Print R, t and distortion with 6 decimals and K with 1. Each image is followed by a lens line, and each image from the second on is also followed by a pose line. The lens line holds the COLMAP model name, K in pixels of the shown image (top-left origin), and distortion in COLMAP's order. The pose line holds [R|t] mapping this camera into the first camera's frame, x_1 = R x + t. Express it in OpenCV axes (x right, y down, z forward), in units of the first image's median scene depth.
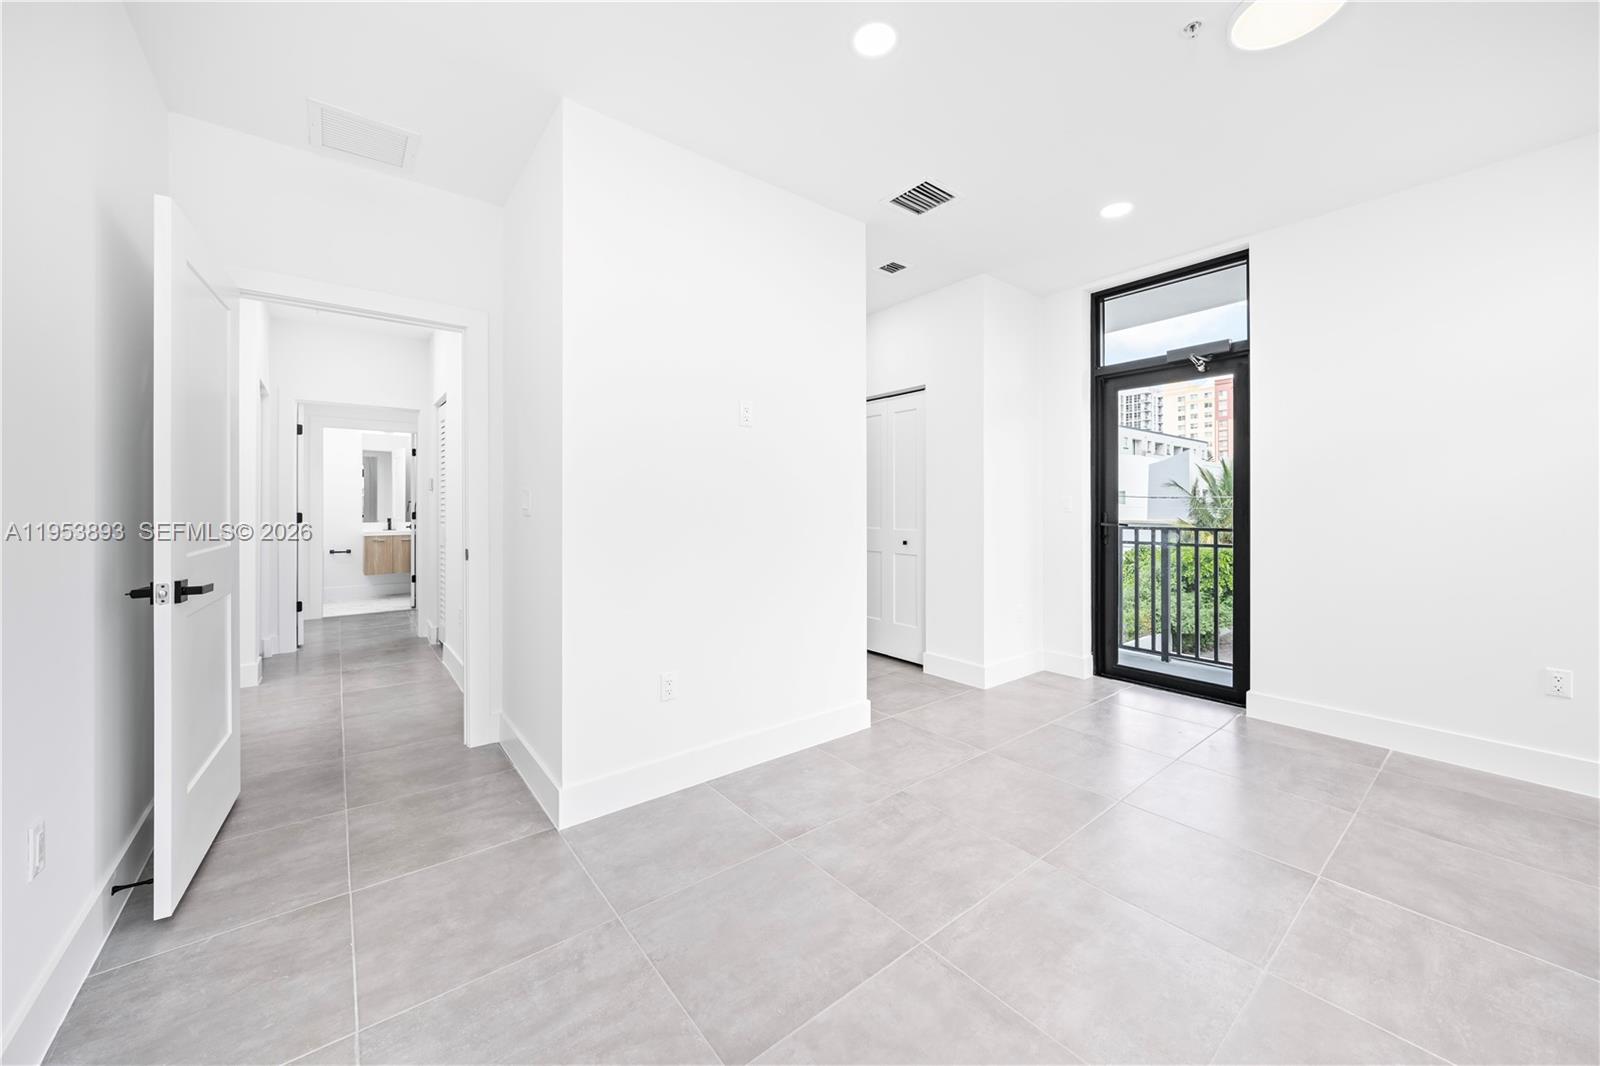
lens RADIAL K [[587.3, 0, 800.6], [0, 587.3, 521.6], [0, 0, 1]] dist [0.000118, -0.000009]
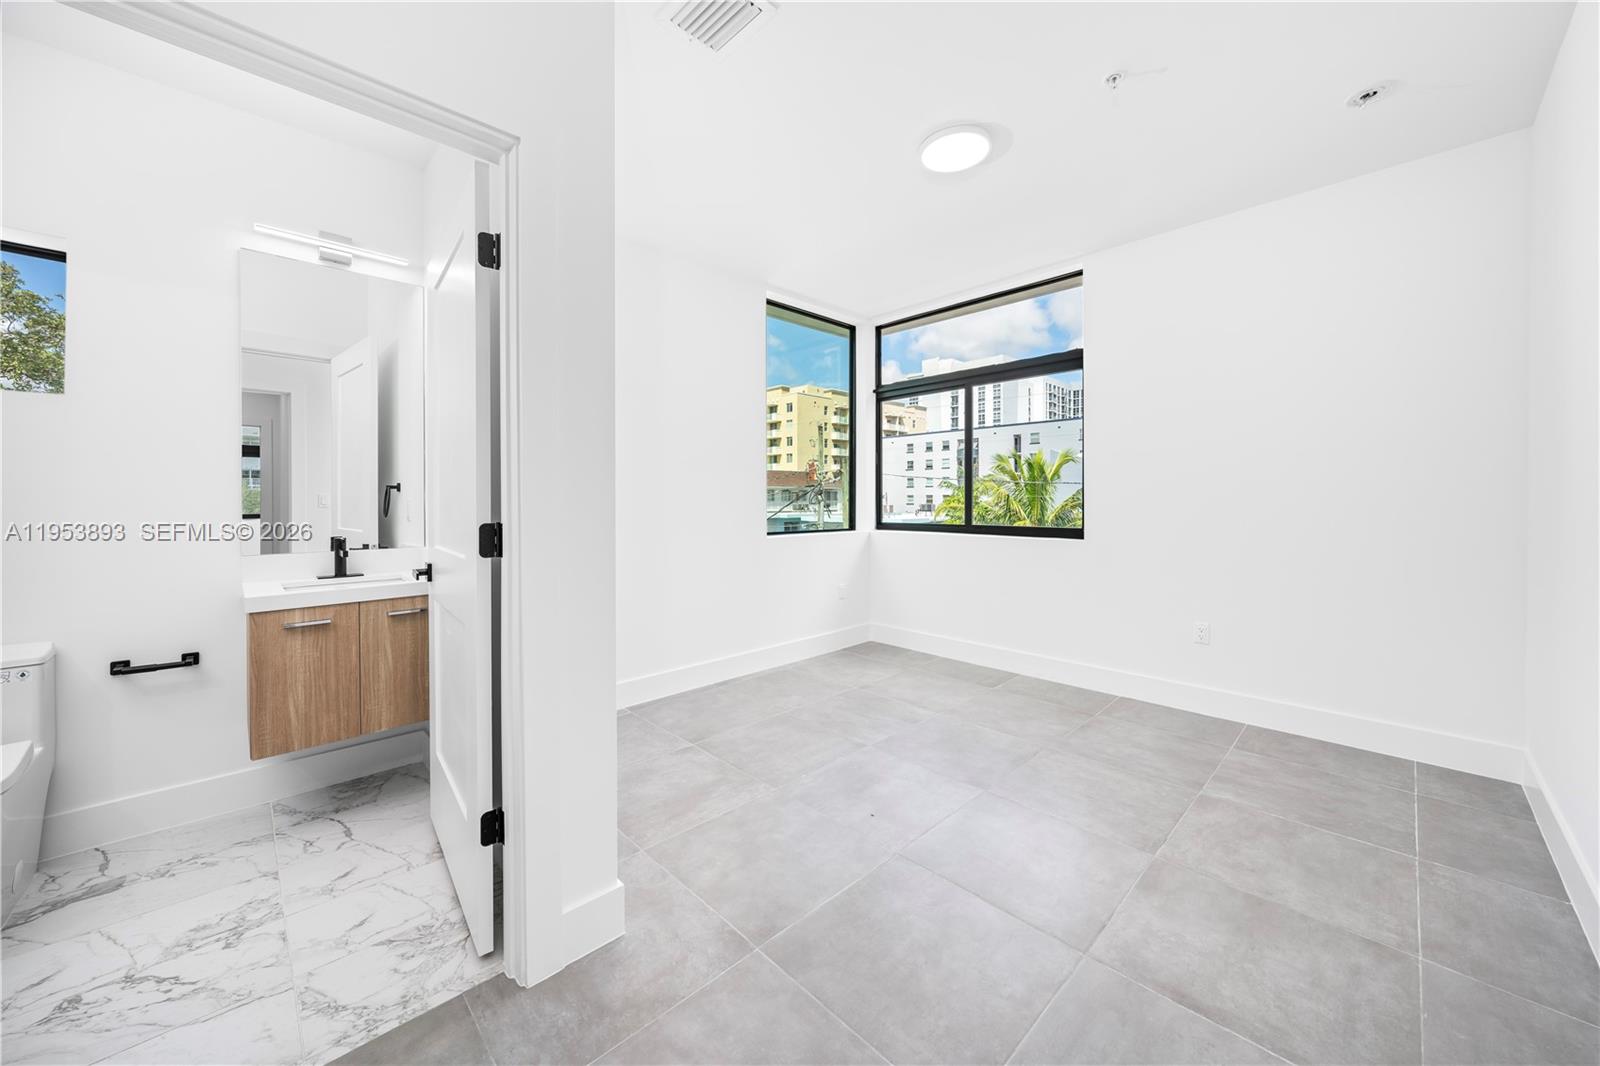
lens RADIAL K [[587.3, 0, 800.2], [0, 587.3, 522.6], [0, 0, 1]] dist [0.000118, -0.000009]
pose [[0.994542, -0.009962, 0.103858, -0.517067], [0.009290, 0.999933, 0.006953, -0.015132], [-0.103921, -0.005950, 0.994568, 0.703790]]
